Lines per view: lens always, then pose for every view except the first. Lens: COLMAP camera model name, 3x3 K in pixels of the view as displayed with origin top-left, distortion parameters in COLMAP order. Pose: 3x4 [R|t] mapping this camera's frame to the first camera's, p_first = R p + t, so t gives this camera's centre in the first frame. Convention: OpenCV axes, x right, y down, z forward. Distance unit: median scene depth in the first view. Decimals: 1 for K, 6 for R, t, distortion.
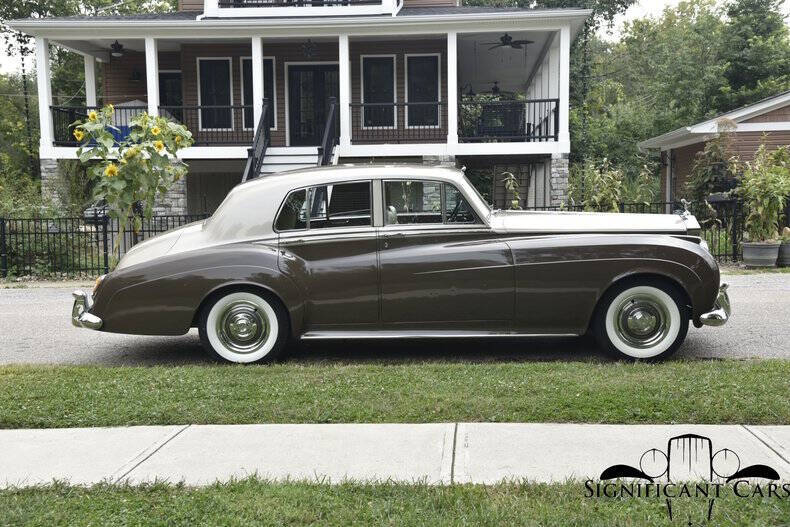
lens RADIAL K [[949.3, 0, 389.2], [0, 949.3, 263.8], [0, 0, 1]] dist [0.097291, 0.281584]
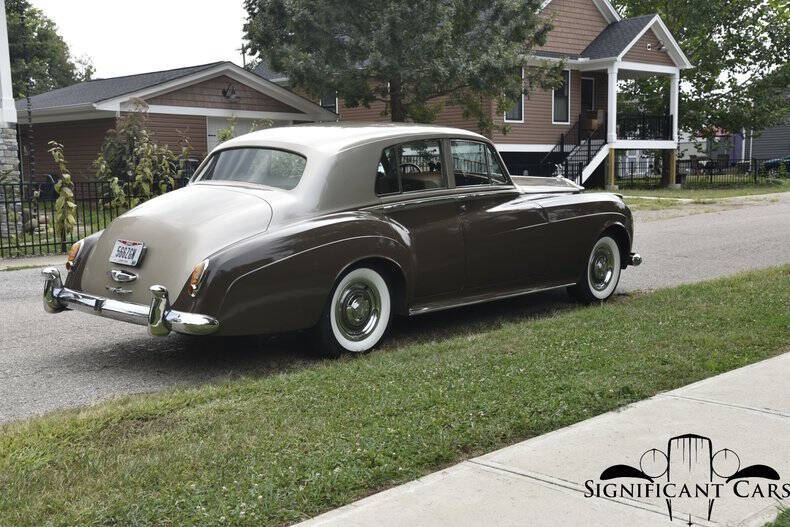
lens RADIAL K [[949.3, 0, 389.2], [0, 949.3, 263.8], [0, 0, 1]] dist [0.097291, 0.281584]
pose [[0.648312, -0.070143, 0.758137, -0.279183], [0.058950, 0.997383, 0.041868, -0.002778], [-0.759089, 0.017549, 0.650750, 0.153925]]
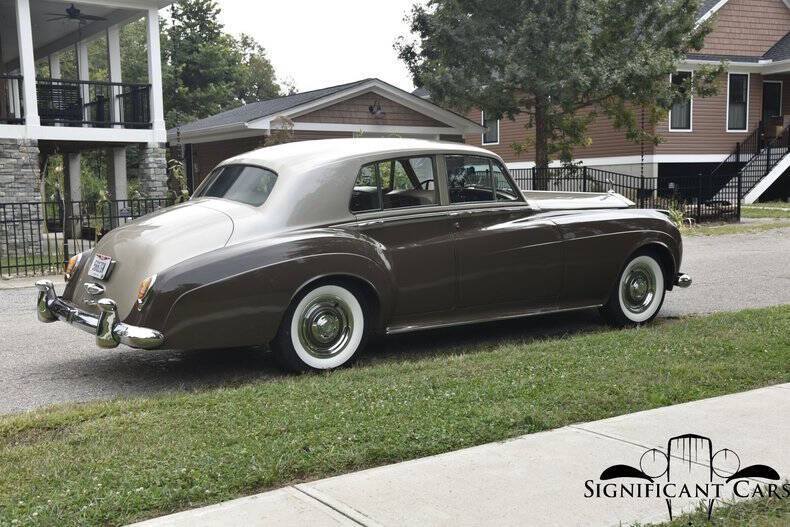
lens RADIAL K [[949.3, 0, 389.2], [0, 949.3, 263.8], [0, 0, 1]] dist [0.097291, 0.281584]
pose [[0.791817, -0.050082, 0.608701, -0.223505], [0.049652, 0.998612, 0.017574, -0.000406], [-0.608736, 0.016308, 0.793205, 0.105794]]
